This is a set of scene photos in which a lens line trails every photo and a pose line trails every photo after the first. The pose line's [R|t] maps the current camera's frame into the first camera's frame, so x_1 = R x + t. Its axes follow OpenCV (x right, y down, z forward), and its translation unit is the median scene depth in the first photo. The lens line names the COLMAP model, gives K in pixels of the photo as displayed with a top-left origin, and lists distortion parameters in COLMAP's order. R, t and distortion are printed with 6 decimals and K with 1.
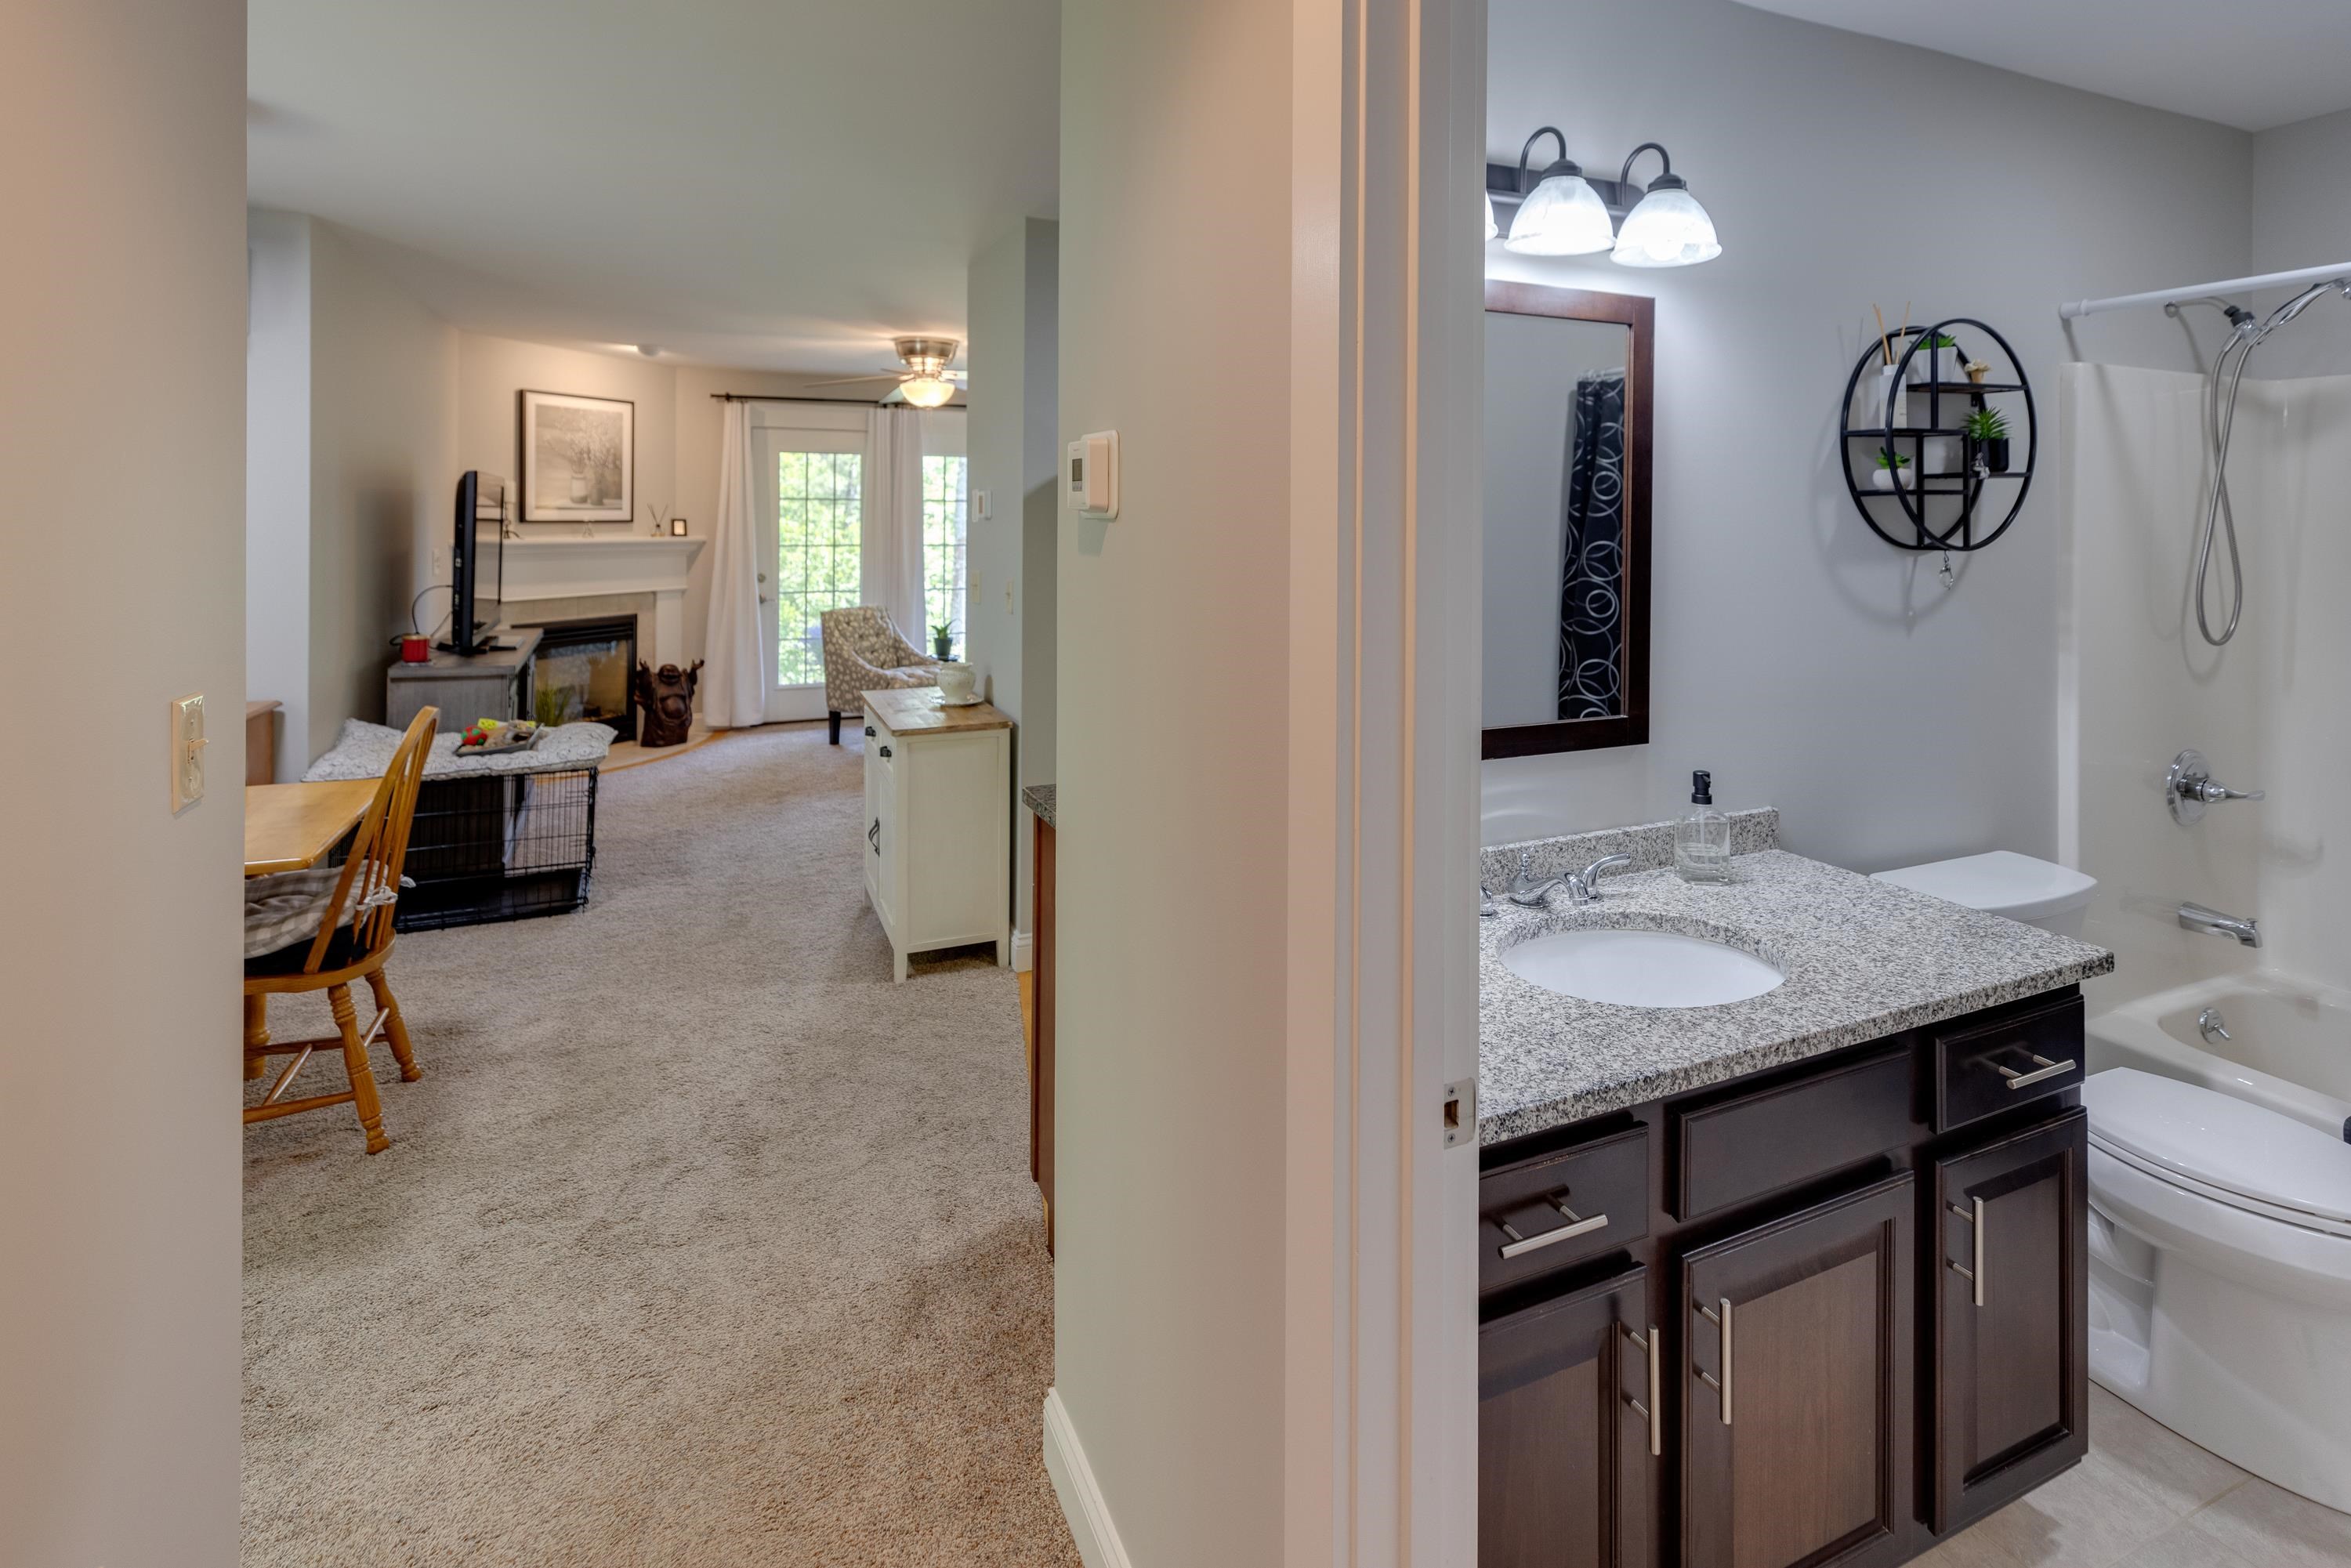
lens RADIAL K [[1152.0, 0, 1203.8], [0, 1152.0, 530.1], [0, 0, 1]] dist [0.001027, -0.000504]
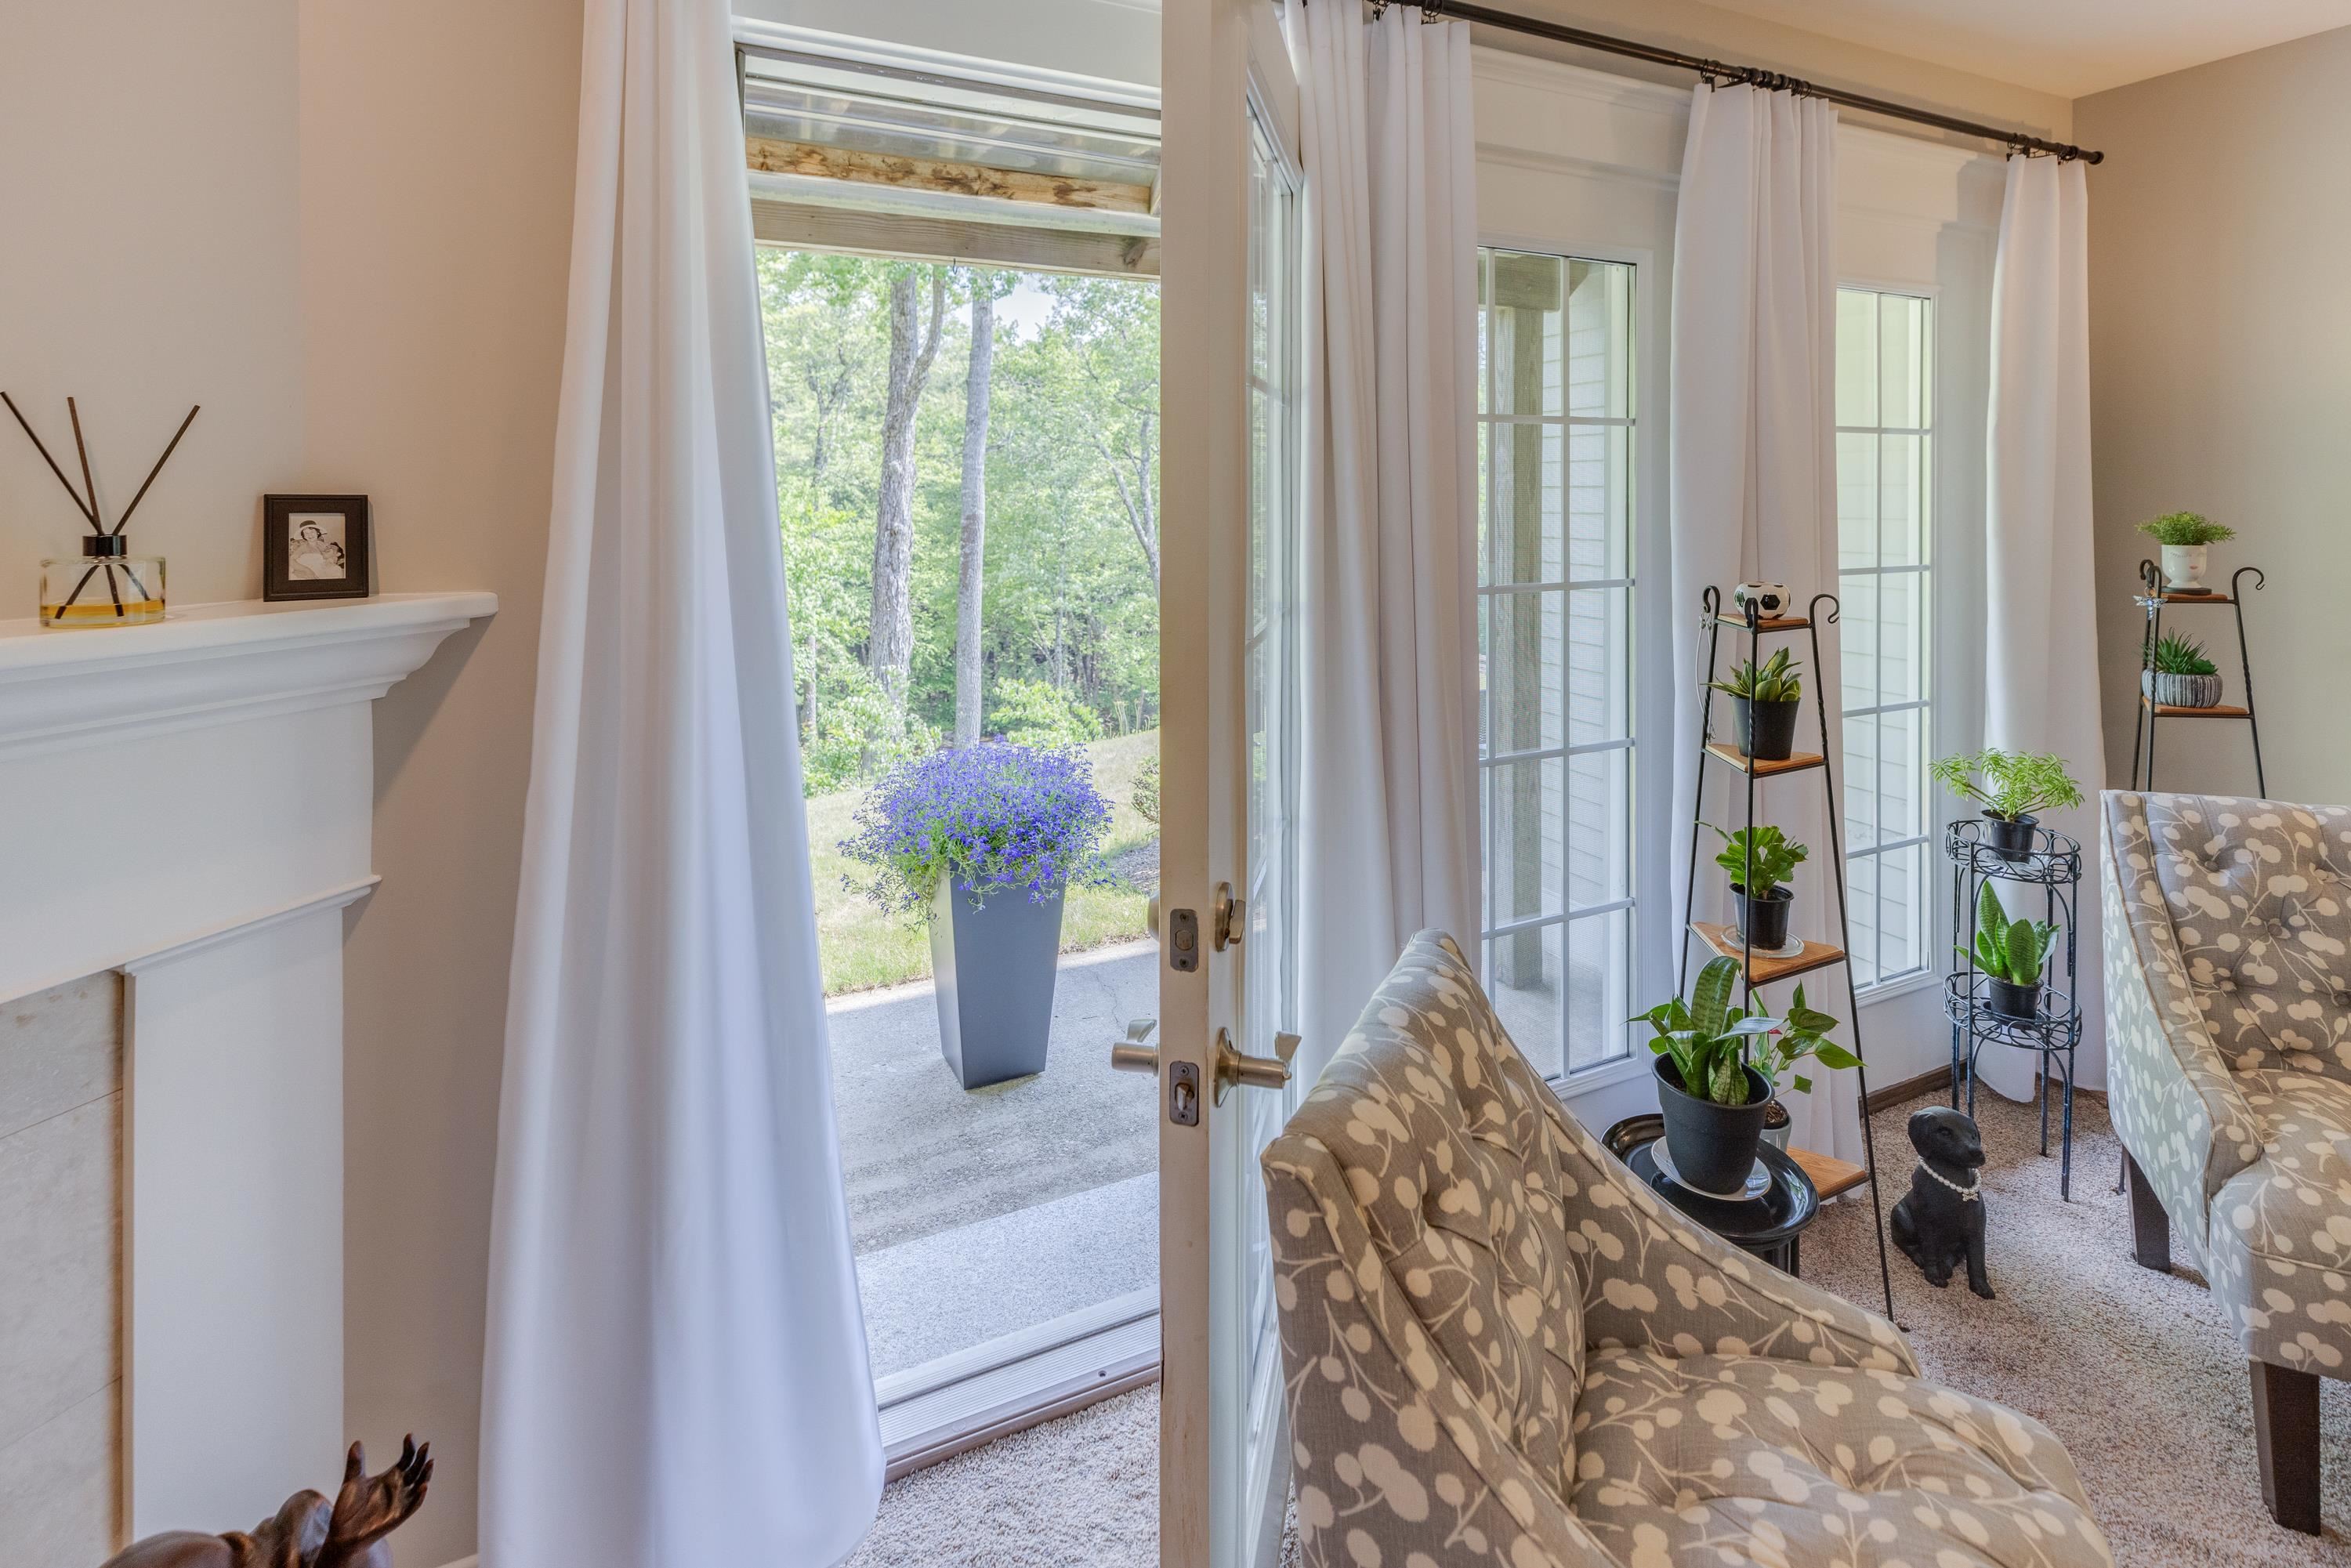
lens RADIAL K [[1104.2, 0, 1172.5], [0, 1104.2, 502.9], [0, 0, 1]] dist [-0.001987, -0.000604]
pose [[0.999880, -0.007863, 0.013385, -0.346440], [0.007916, 0.999961, -0.003884, -0.007153], [-0.013353, 0.003990, 0.999903, 0.871898]]
